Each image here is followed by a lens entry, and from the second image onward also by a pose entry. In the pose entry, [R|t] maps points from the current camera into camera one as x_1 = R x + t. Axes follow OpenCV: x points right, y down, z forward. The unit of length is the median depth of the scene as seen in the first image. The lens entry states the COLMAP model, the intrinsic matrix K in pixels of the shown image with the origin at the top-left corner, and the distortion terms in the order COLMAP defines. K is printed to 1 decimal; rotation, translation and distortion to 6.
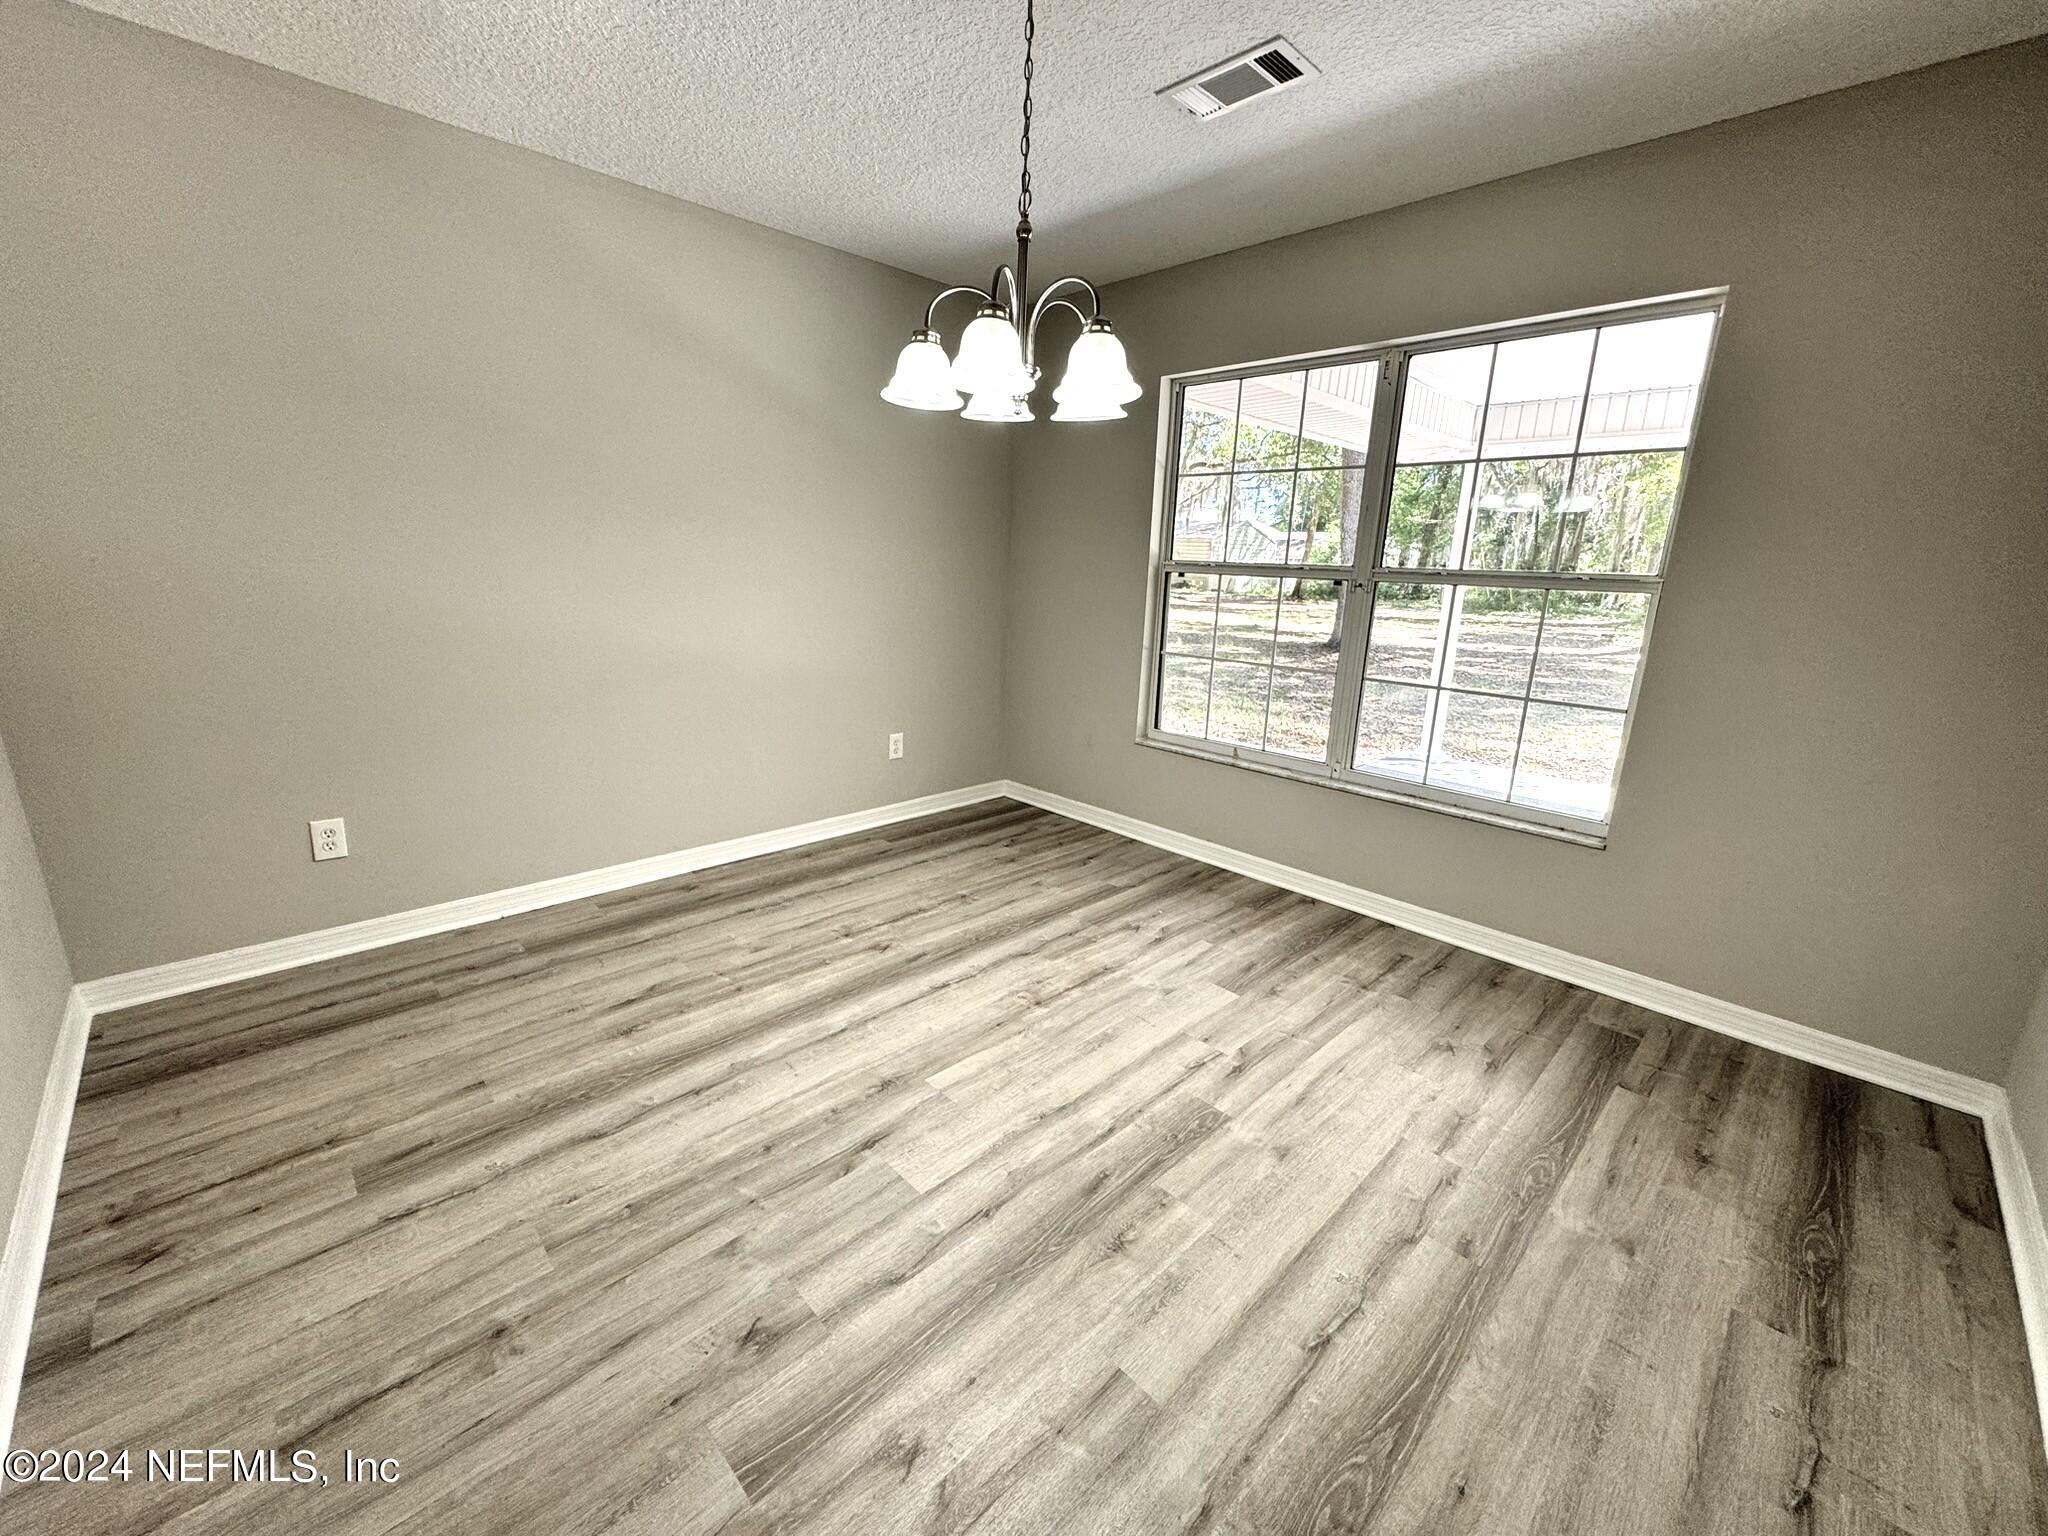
lens RADIAL K [[819.7, 0, 1023.3], [0, 819.7, 773.4], [0, 0, 1]] dist [-0.000532, -0.000212]
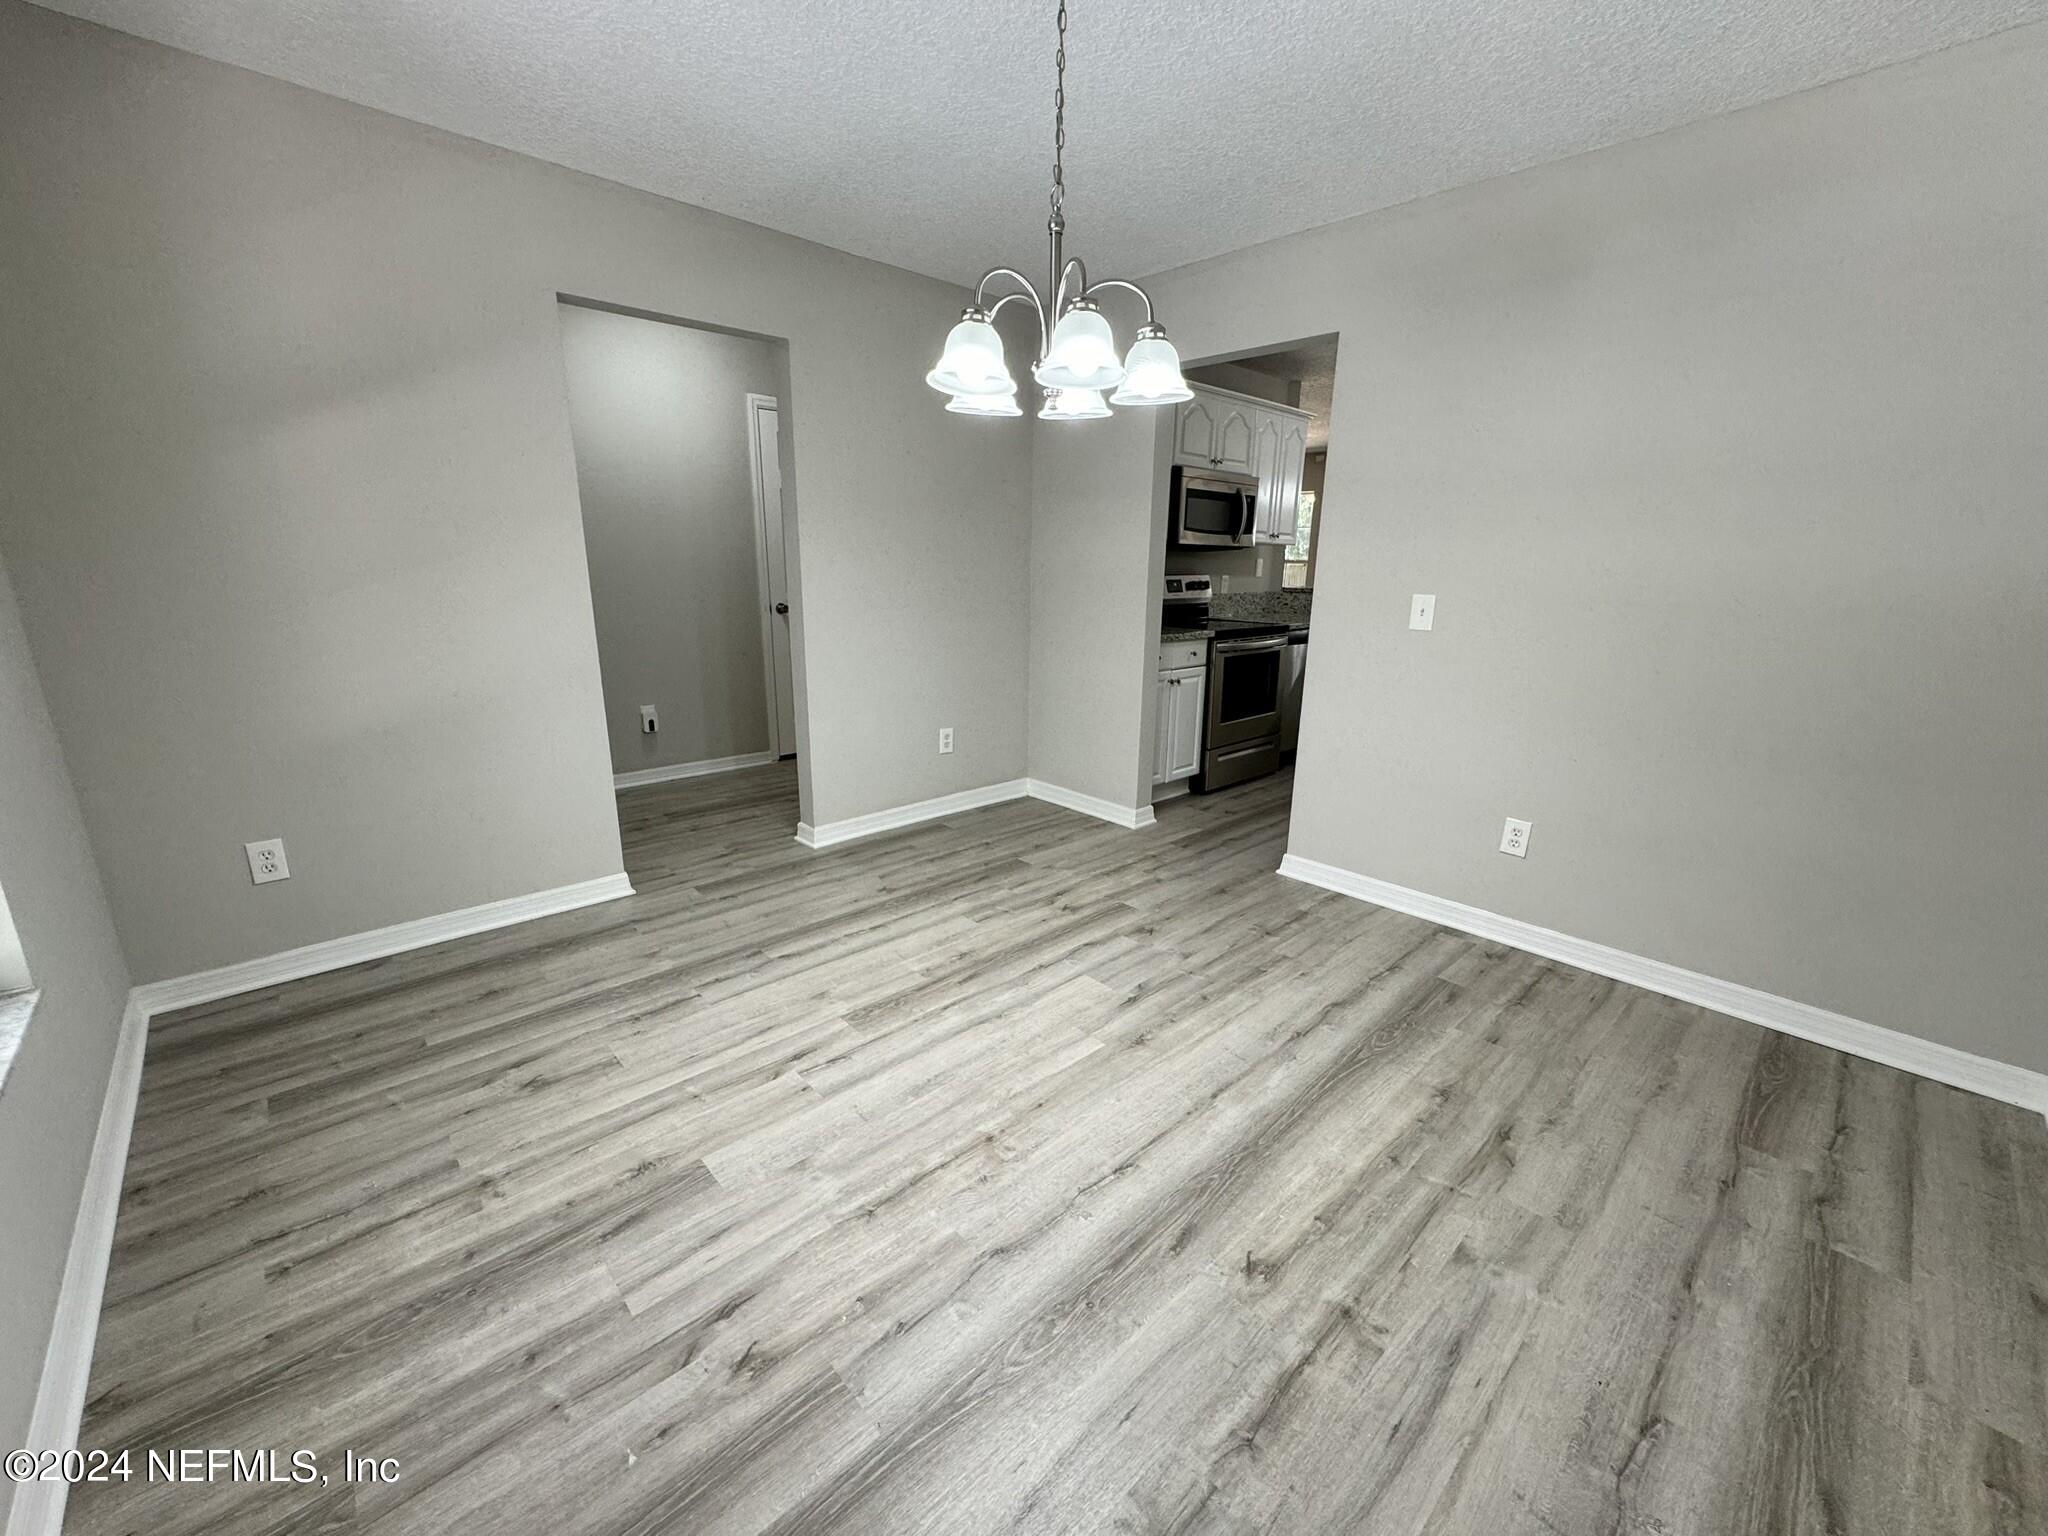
lens RADIAL K [[819.7, 0, 1023.3], [0, 819.7, 773.4], [0, 0, 1]] dist [-0.000532, -0.000212]
pose [[-0.998603, -0.052286, 0.007670, -0.001766], [-0.041671, 0.868360, 0.494180, -0.459643], [-0.032499, 0.493170, -0.869326, 1.753715]]
